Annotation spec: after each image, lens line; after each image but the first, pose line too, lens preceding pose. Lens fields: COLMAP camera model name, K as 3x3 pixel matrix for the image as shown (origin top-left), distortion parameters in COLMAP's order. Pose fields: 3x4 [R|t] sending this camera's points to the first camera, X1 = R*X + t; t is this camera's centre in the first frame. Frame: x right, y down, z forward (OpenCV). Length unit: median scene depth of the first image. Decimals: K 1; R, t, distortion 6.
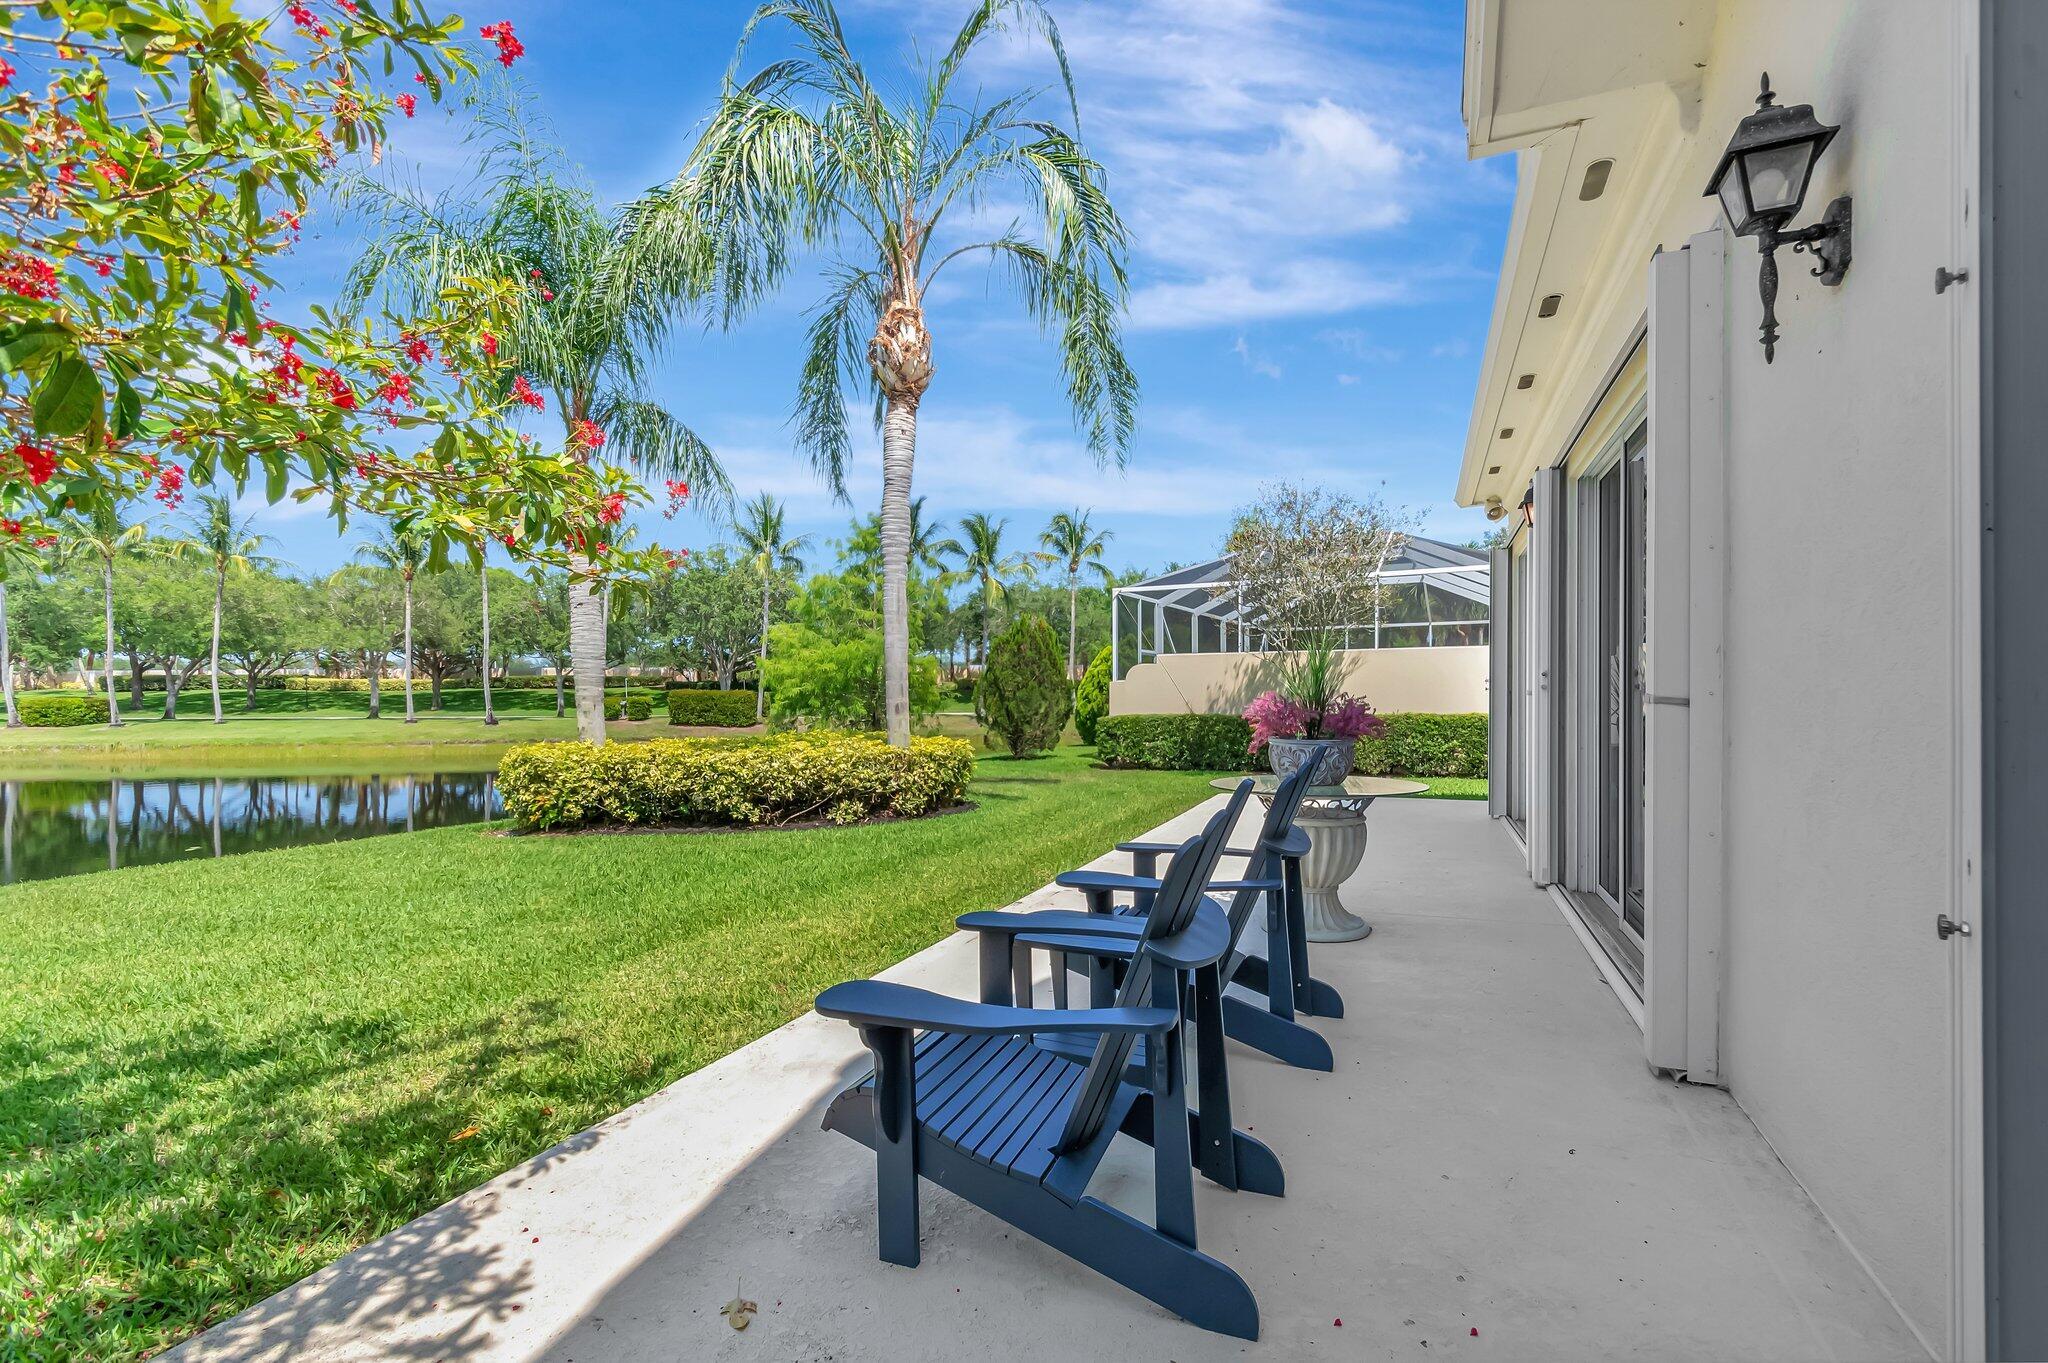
lens RADIAL K [[902.3, 0, 1036.2], [0, 902.3, 687.0], [0, 0, 1]] dist [-0.000211, -0.000418]
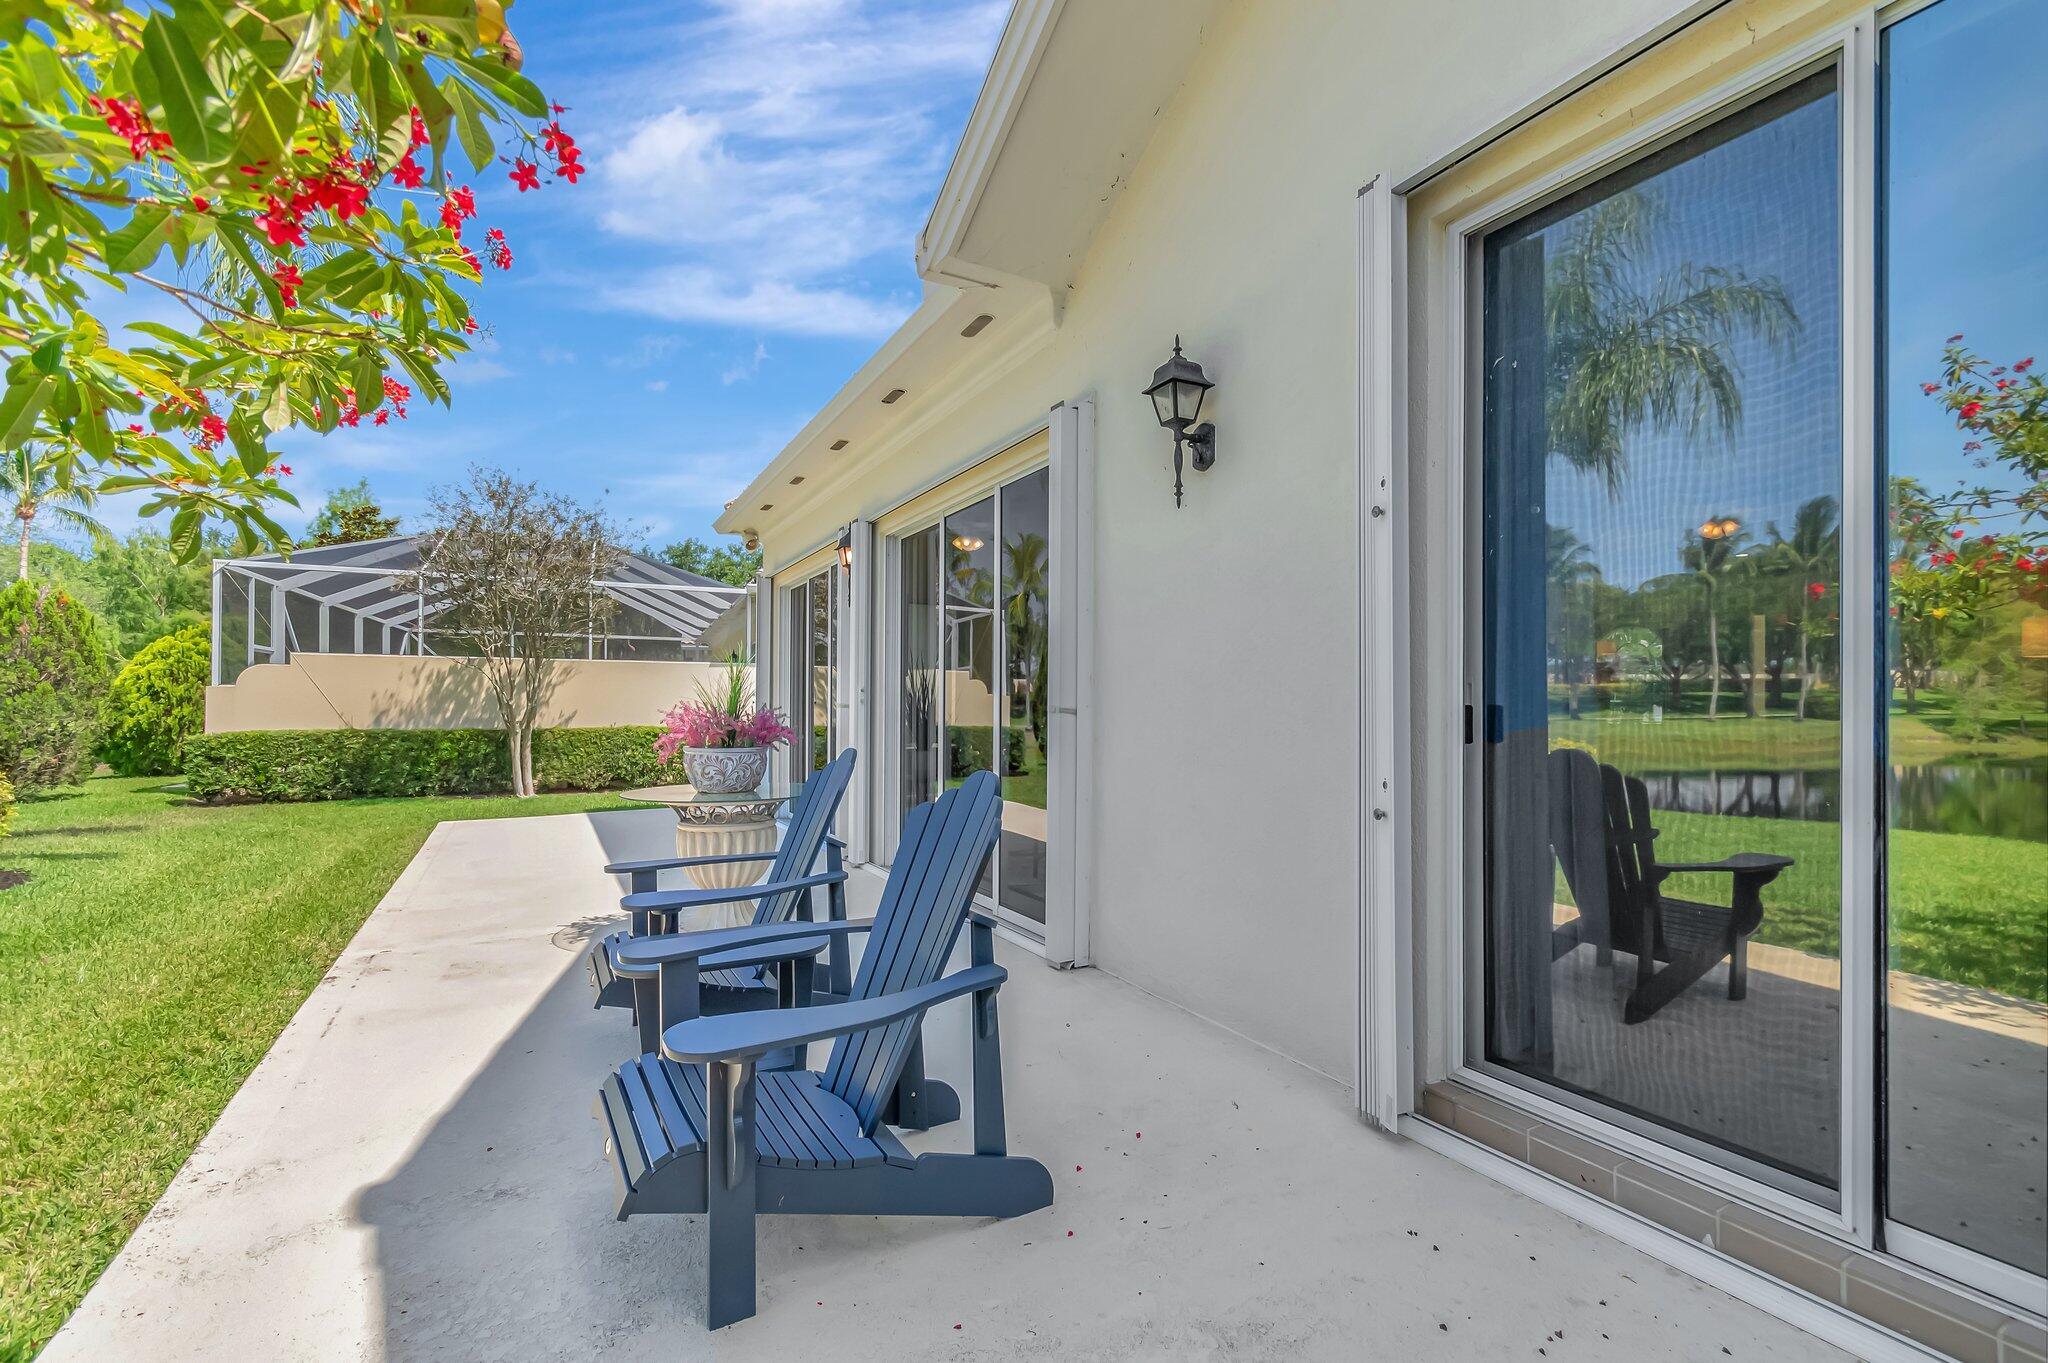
lens RADIAL K [[902.3, 0, 1036.2], [0, 902.3, 687.0], [0, 0, 1]] dist [-0.000211, -0.000418]
pose [[0.611511, 0.026094, 0.790806, -2.809912], [-0.013823, 0.999656, -0.022297, 0.056409], [-0.791115, 0.002704, 0.611661, 0.790431]]
